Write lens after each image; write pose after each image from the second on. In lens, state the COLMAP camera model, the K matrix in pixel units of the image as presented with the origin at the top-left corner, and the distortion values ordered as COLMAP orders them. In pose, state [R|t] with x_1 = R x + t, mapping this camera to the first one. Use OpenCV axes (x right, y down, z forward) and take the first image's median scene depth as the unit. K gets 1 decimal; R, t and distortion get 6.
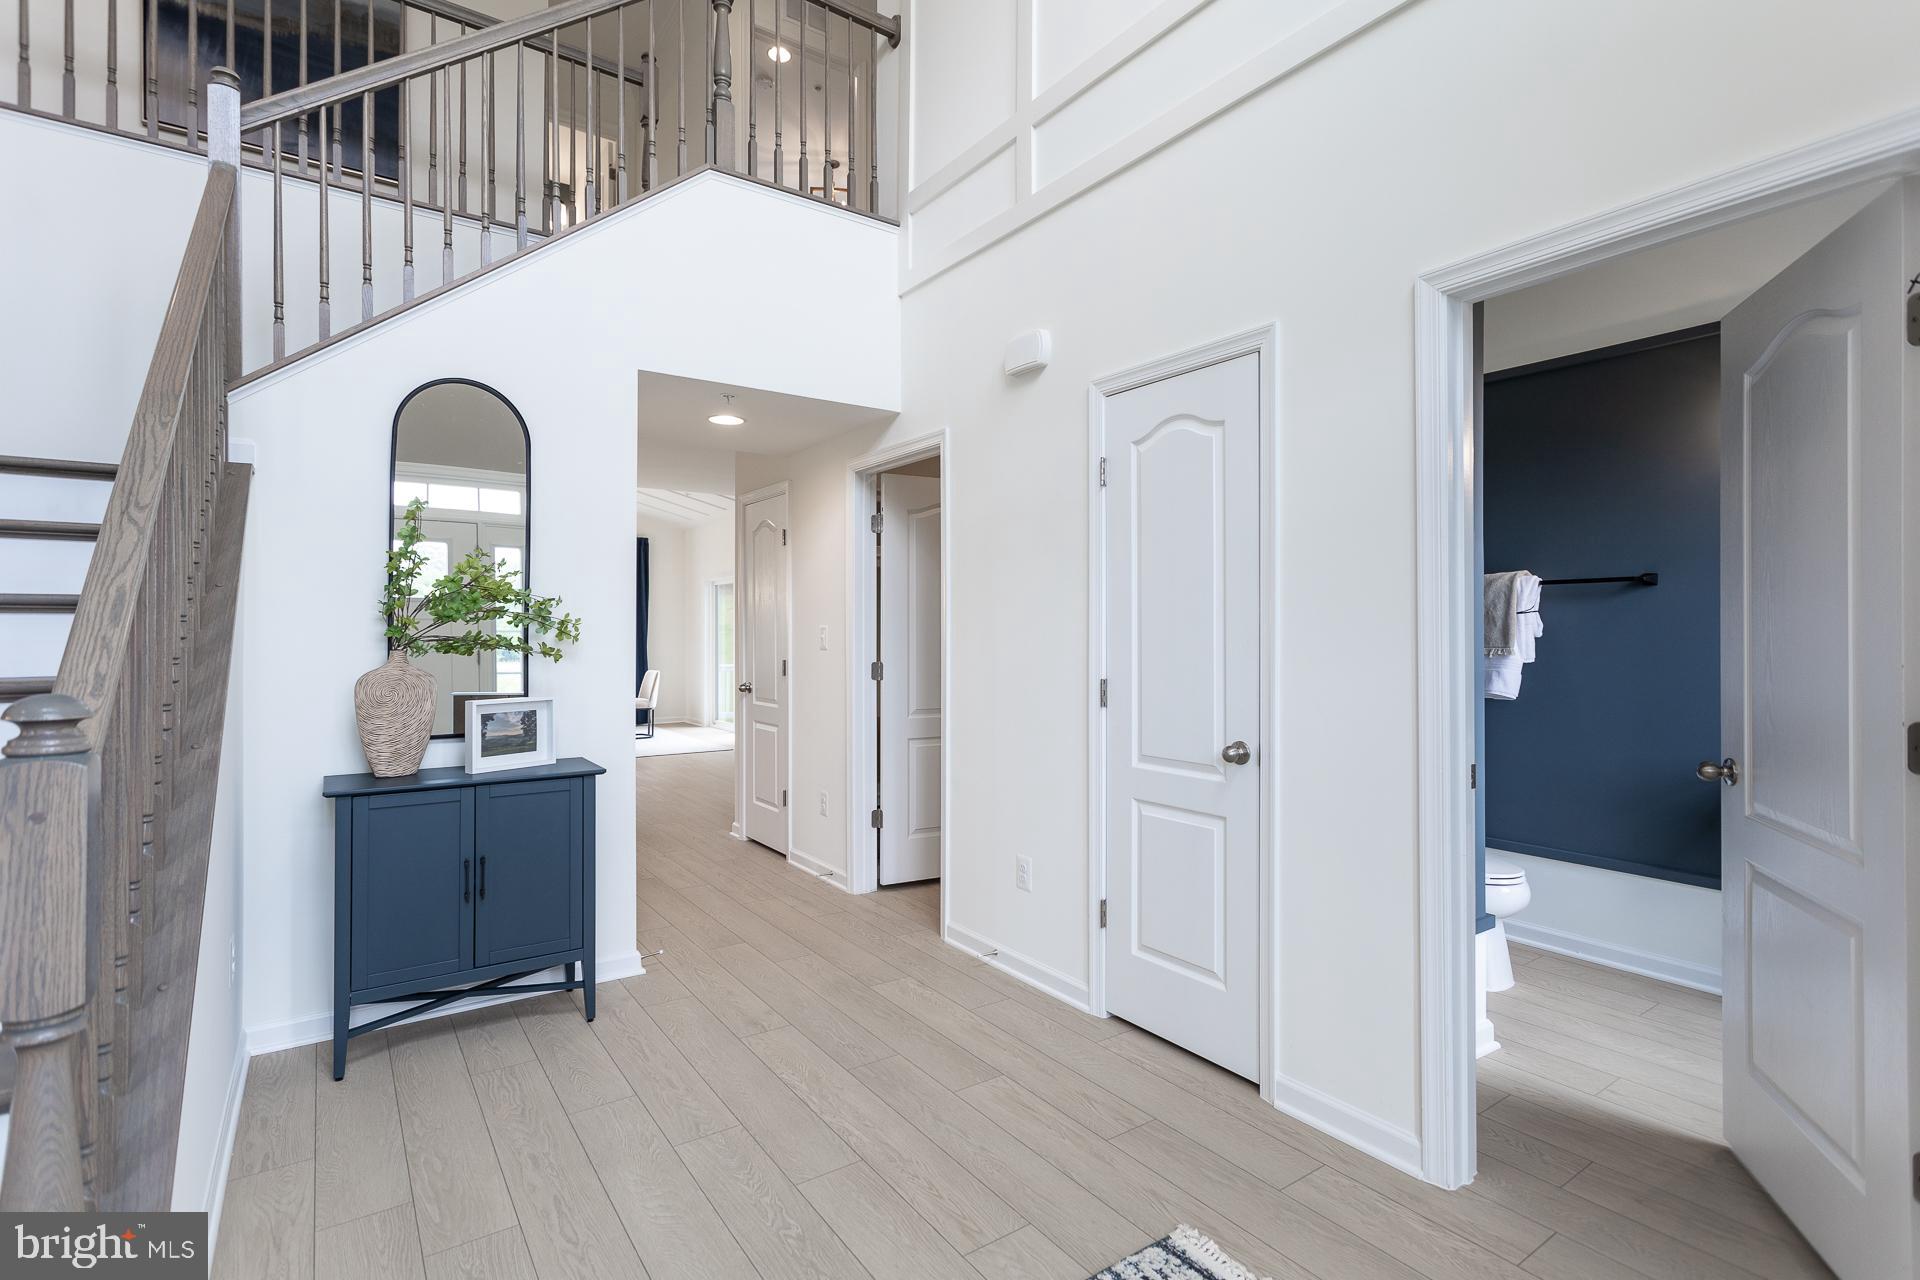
lens RADIAL K [[906.7, 0, 973.4], [0, 906.7, 637.9], [0, 0, 1]] dist [0.005111, -0.003014]
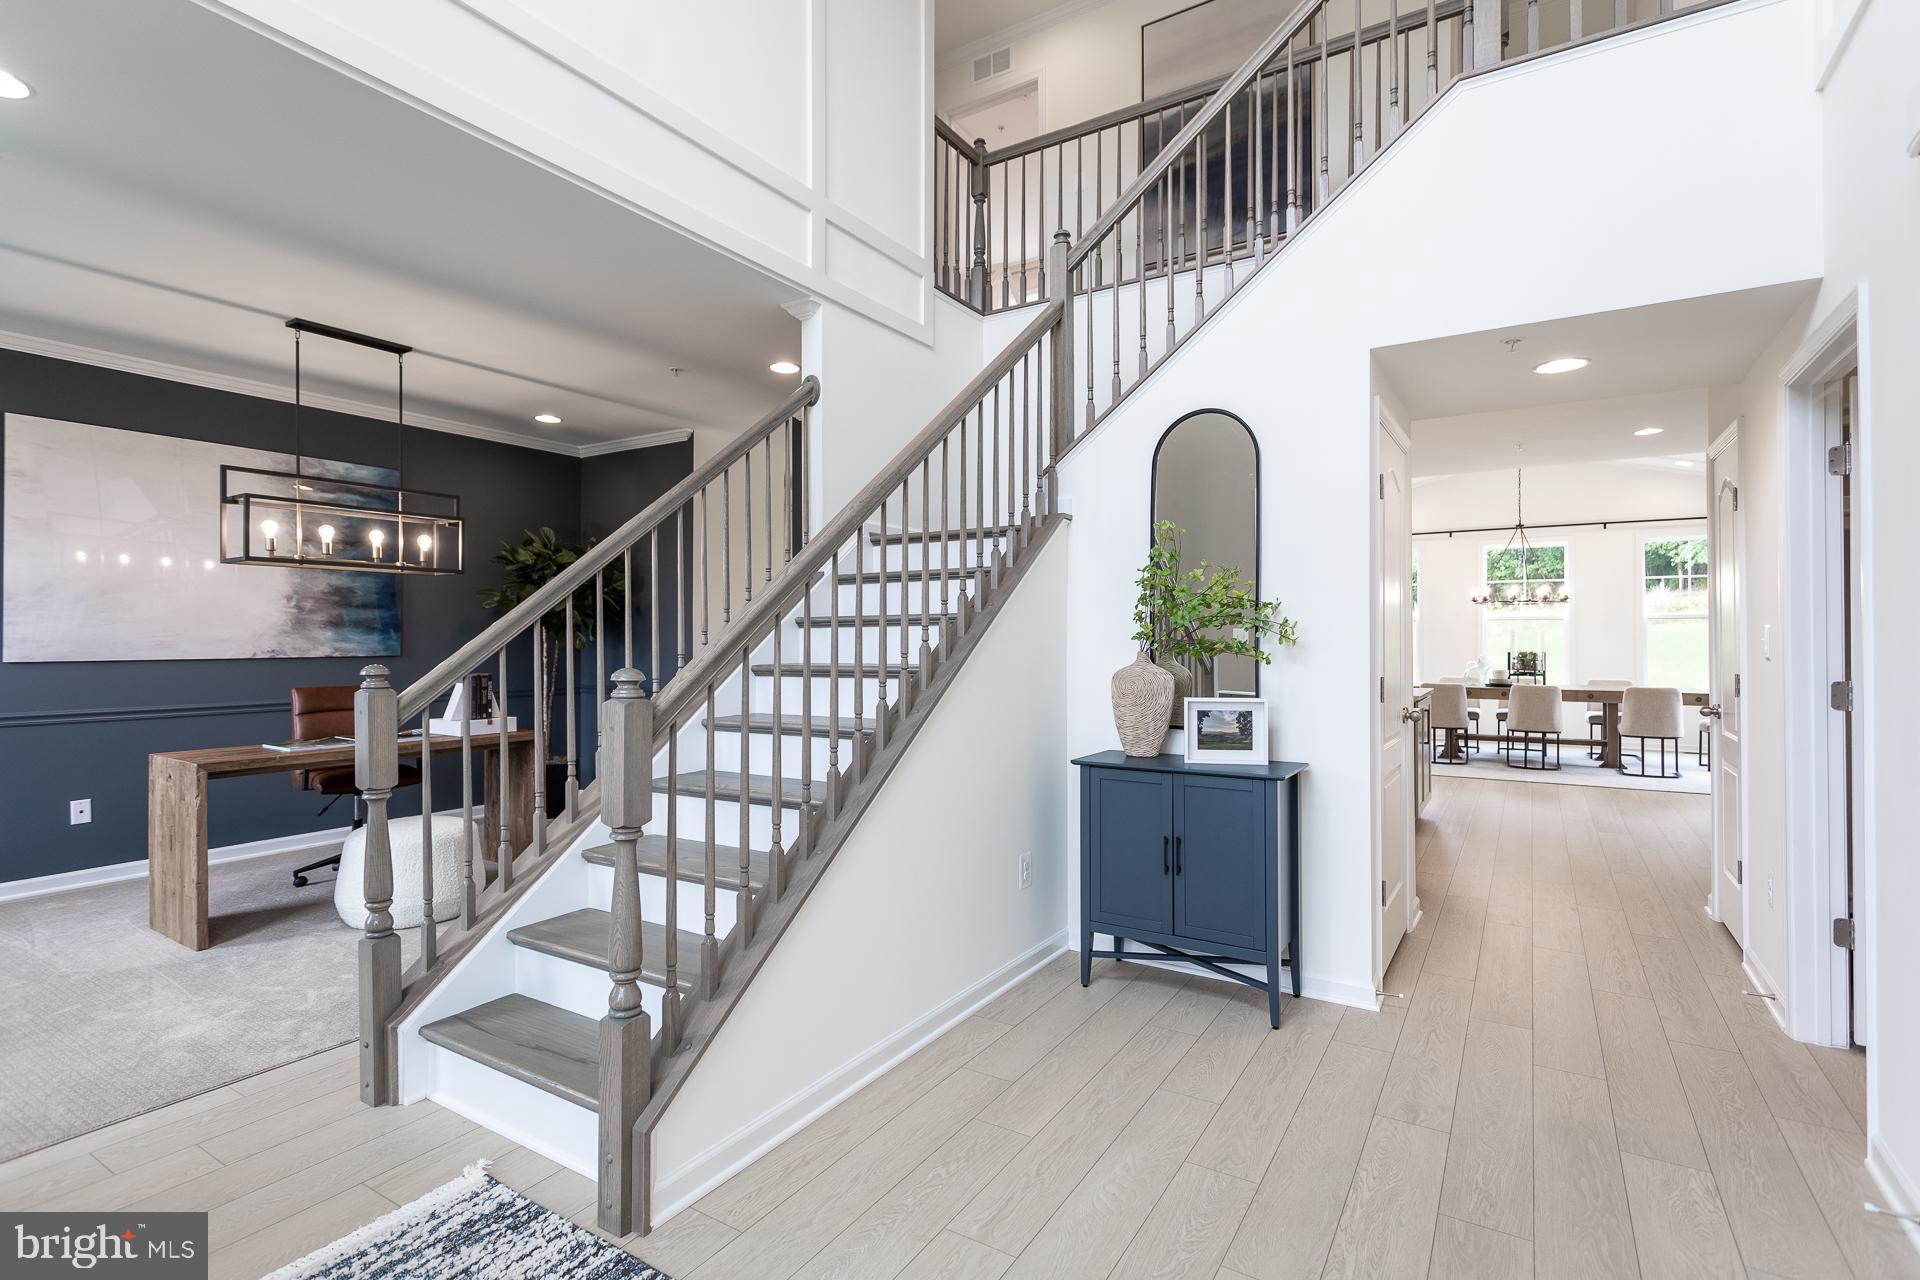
lens RADIAL K [[906.7, 0, 950.4], [0, 906.7, 644.7], [0, 0, 1]] dist [0.005111, -0.003014]
pose [[0.380629, 0.005944, -0.924709, 0.349135], [-0.003166, 0.999982, 0.005125, -0.000476], [0.924722, 0.000977, 0.380641, 0.288958]]
